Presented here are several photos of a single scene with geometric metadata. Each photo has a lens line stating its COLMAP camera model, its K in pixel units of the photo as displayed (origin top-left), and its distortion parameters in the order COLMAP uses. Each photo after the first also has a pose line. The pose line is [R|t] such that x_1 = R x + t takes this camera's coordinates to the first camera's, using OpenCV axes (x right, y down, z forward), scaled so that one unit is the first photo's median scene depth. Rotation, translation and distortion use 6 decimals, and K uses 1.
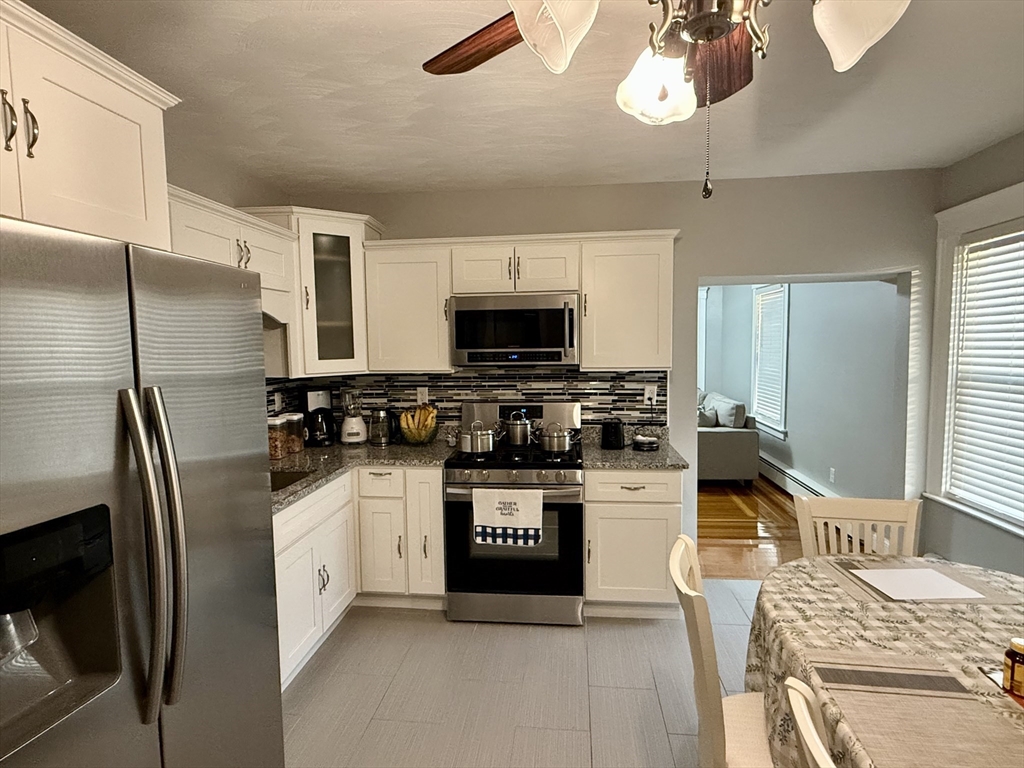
lens RADIAL K [[555.9, 0, 514.0], [0, 555.9, 385.8], [0, 0, 1]] dist [-0.000096, 0.002987]
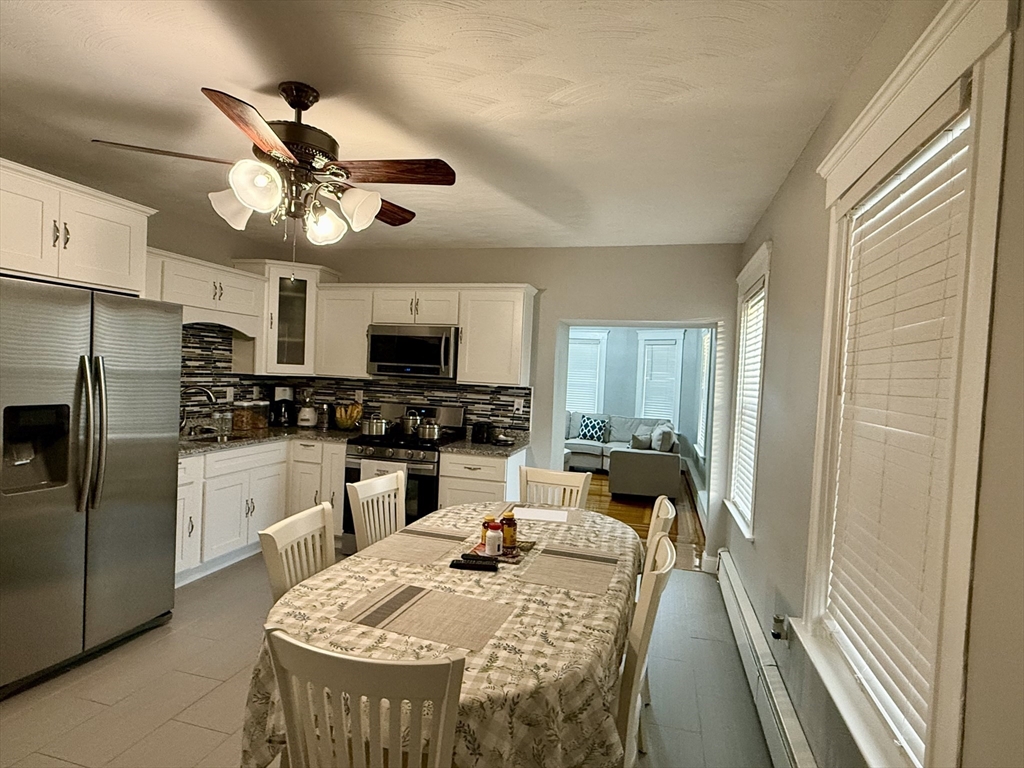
lens RADIAL K [[555.9, 0, 513.5], [0, 555.9, 386.0], [0, 0, 1]] dist [-0.000096, 0.002987]
pose [[0.986693, 0.062760, -0.149993, 0.456018], [-0.071392, 0.996046, -0.052872, 0.041739], [0.146081, 0.062877, 0.987272, -0.319229]]
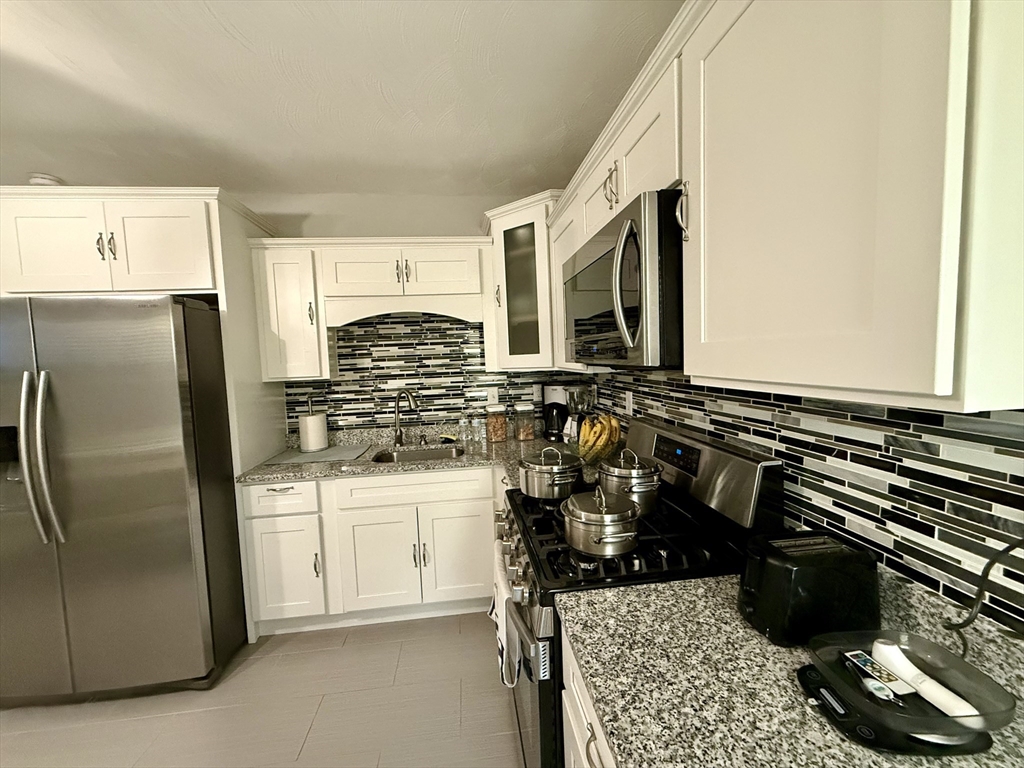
lens RADIAL K [[408.1, 0, 512.2], [0, 408.1, 382.8], [0, 0, 1]] dist [-0.011436, 0.000037]
pose [[0.230023, 0.067077, -0.970871, 0.366877], [-0.040789, 0.997410, 0.059247, -0.038454], [0.972330, 0.025973, 0.232163, 0.800387]]
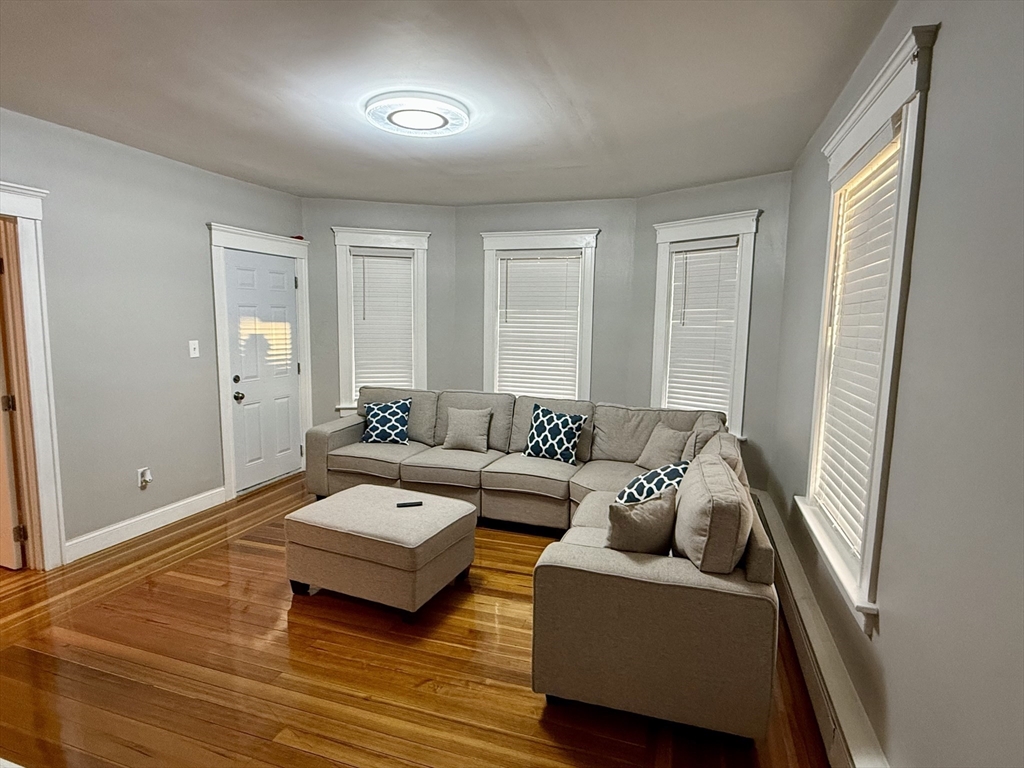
lens RADIAL K [[555.9, 0, 510.9], [0, 555.9, 386.4], [0, 0, 1]] dist [-0.000096, 0.002987]
pose [[0.974522, 0.059651, -0.216213, 0.611608], [-0.052997, 0.997929, 0.036450, -0.068826], [0.217939, -0.024063, 0.975666, 1.148433]]
